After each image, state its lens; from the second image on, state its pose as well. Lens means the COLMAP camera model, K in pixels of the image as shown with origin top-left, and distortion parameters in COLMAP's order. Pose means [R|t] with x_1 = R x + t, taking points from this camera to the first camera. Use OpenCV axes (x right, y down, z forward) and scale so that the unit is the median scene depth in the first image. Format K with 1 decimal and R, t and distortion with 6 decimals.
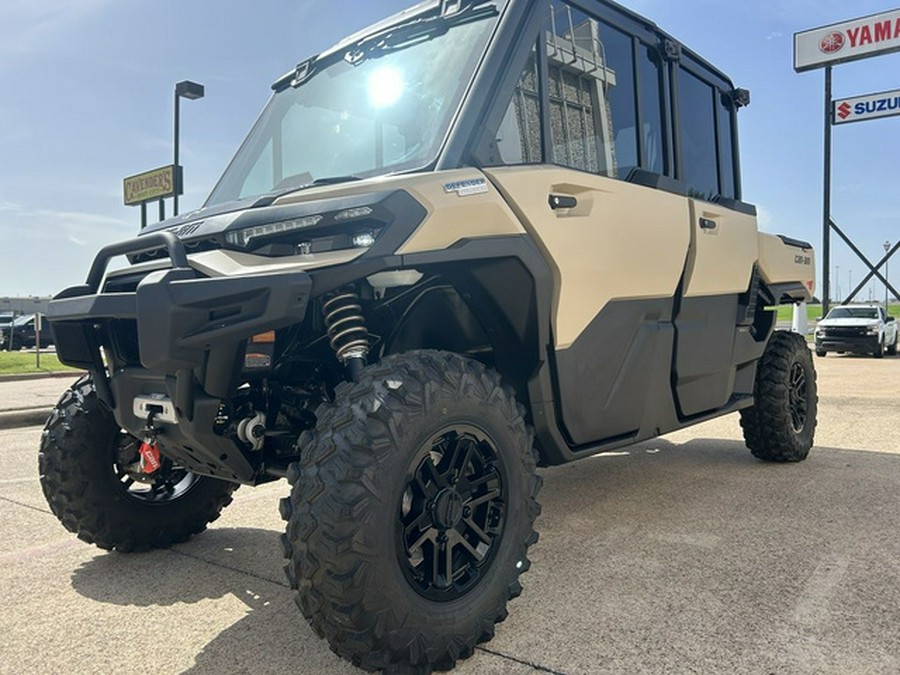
lens RADIAL K [[679.1, 0, 456.9], [0, 679.1, 329.2], [0, 0, 1]] dist [0.050593, -0.051648]
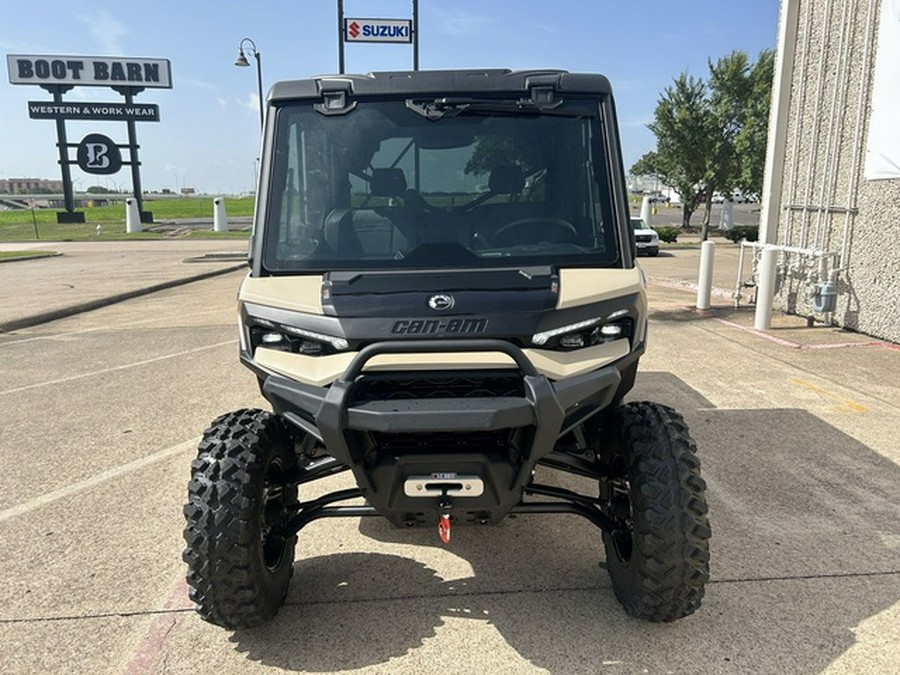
lens RADIAL K [[682.9, 0, 453.1], [0, 682.9, 339.3], [0, 0, 1]] dist [0.029638, -0.008706]
pose [[0.759282, -0.115674, 0.640398, -1.034345], [0.003594, 0.984806, 0.173623, -0.291241], [-0.650752, -0.129527, 0.748161, 0.174459]]
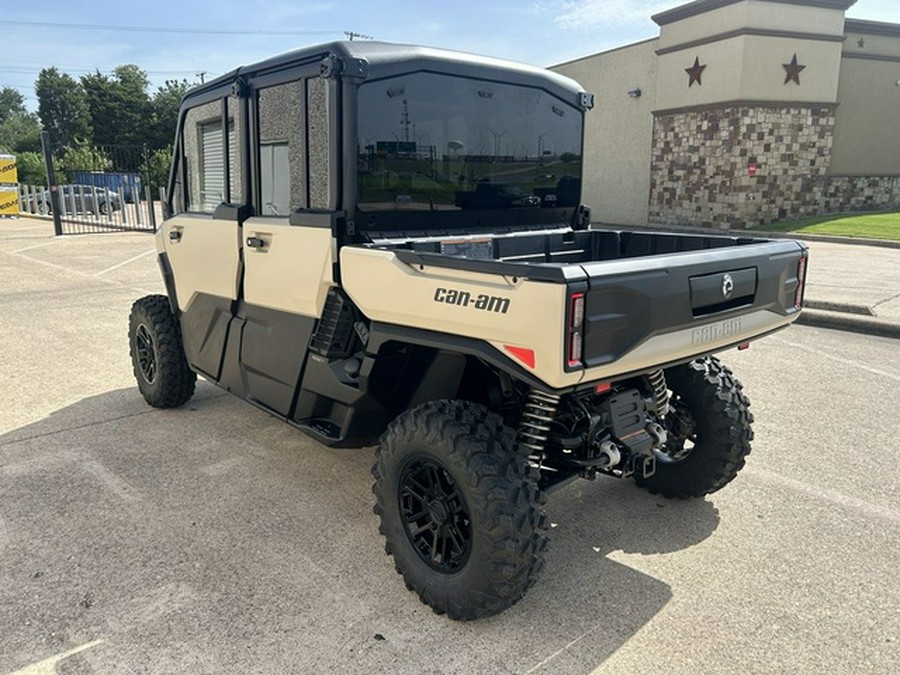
lens RADIAL K [[679.1, 0, 456.9], [0, 679.1, 329.2], [0, 0, 1]] dist [0.050593, -0.051648]
pose [[-0.131992, 0.234102, -0.963210, 1.966726], [-0.005142, 0.971537, 0.236831, -0.392673], [0.991237, 0.036213, -0.127031, 2.053996]]
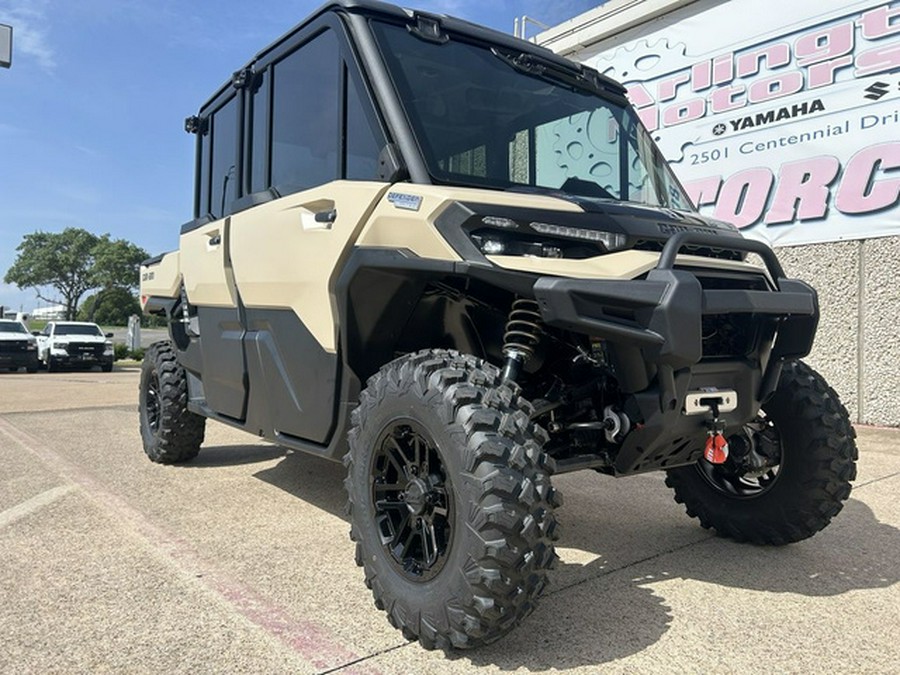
lens RADIAL K [[689.9, 0, 452.4], [0, 689.9, 327.0], [0, 0, 1]] dist [0.004358, -0.004666]
pose [[0.221675, 0.041246, 0.974248, -1.432757], [-0.011719, 0.999146, -0.039633, 0.046004], [-0.975050, -0.002631, 0.221969, 1.065356]]
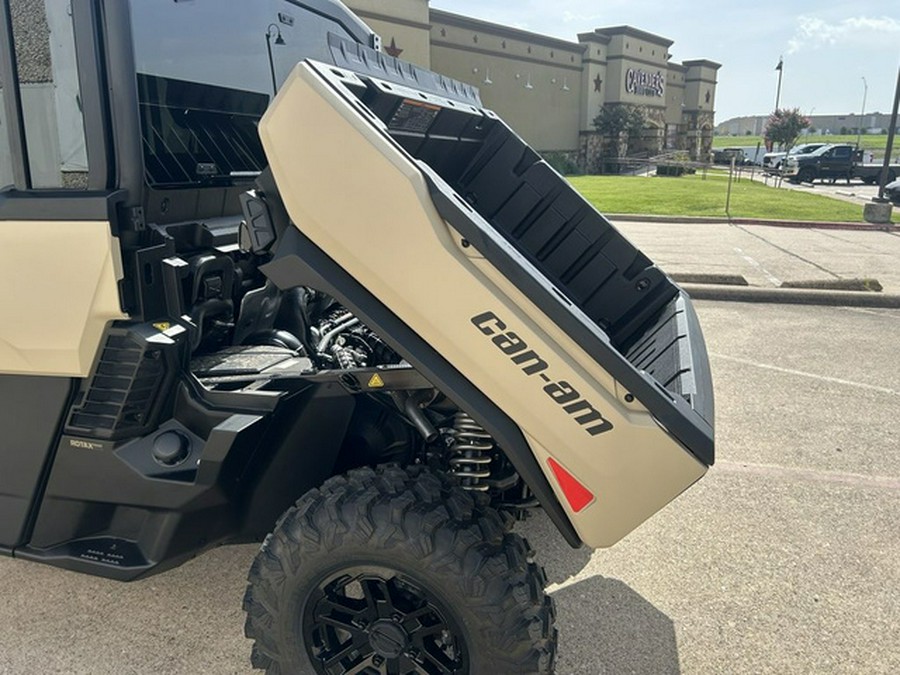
lens RADIAL K [[689.9, 0, 452.4], [0, 689.9, 327.0], [0, 0, 1]] dist [0.004358, -0.004666]
pose [[0.405341, 0.235673, -0.883265, 1.557155], [-0.003824, 0.966627, 0.256161, -0.354511], [0.914157, -0.100455, 0.392715, 1.684772]]
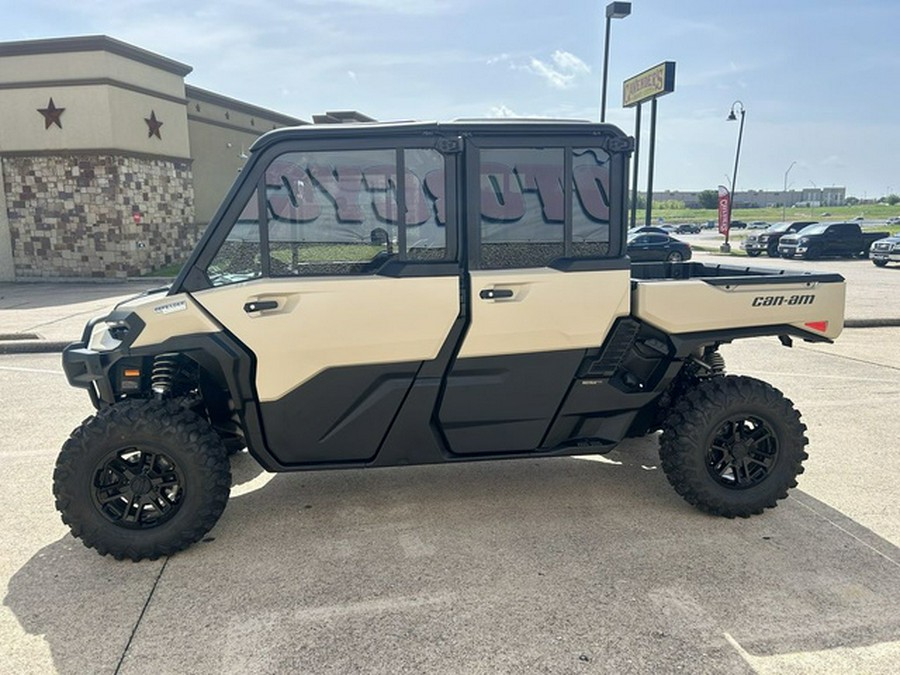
lens RADIAL K [[679.1, 0, 456.9], [0, 679.1, 329.2], [0, 0, 1]] dist [0.050593, -0.051648]
pose [[0.753268, 0.115874, -0.647426, 1.473060], [-0.011764, 0.986575, 0.162886, -0.390350], [0.657608, -0.115081, 0.744519, 0.161896]]
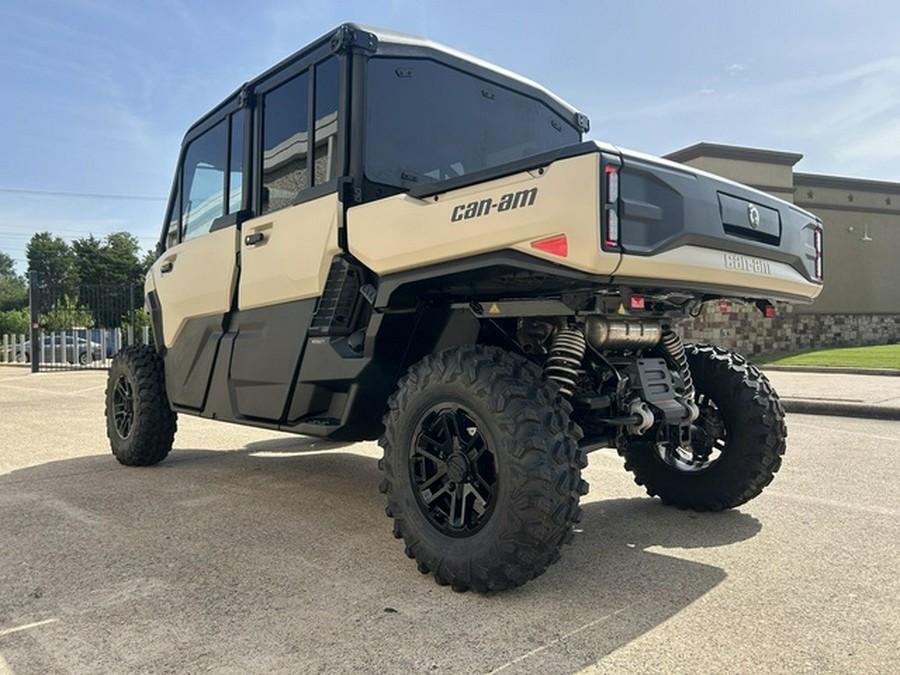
lens RADIAL K [[678.4, 0, 457.9], [0, 678.4, 334.7], [0, 0, 1]] dist [0.053852, -0.058584]
pose [[-0.099739, 0.015774, -0.994889, 1.936753], [0.004514, 0.999871, 0.015400, -0.030472], [0.995003, -0.002955, -0.099797, 1.990555]]
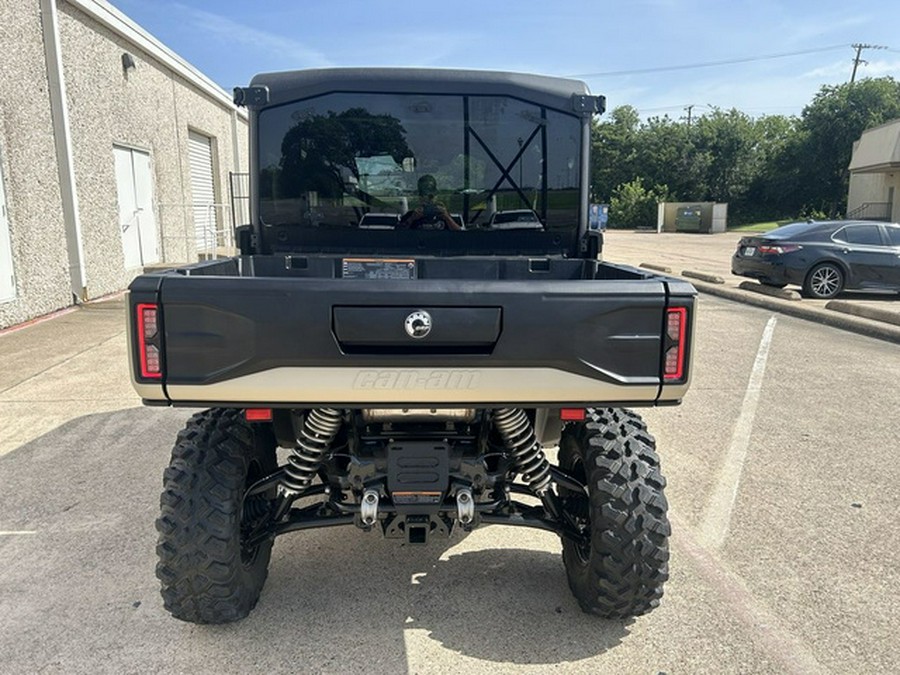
lens RADIAL K [[678.4, 0, 457.9], [0, 678.4, 334.7], [0, 0, 1]] dist [0.053852, -0.058584]
pose [[-0.724036, 0.143532, -0.674663, 1.374874], [0.006436, 0.979473, 0.201472, -0.363098], [0.689732, 0.141531, -0.710097, 3.012728]]
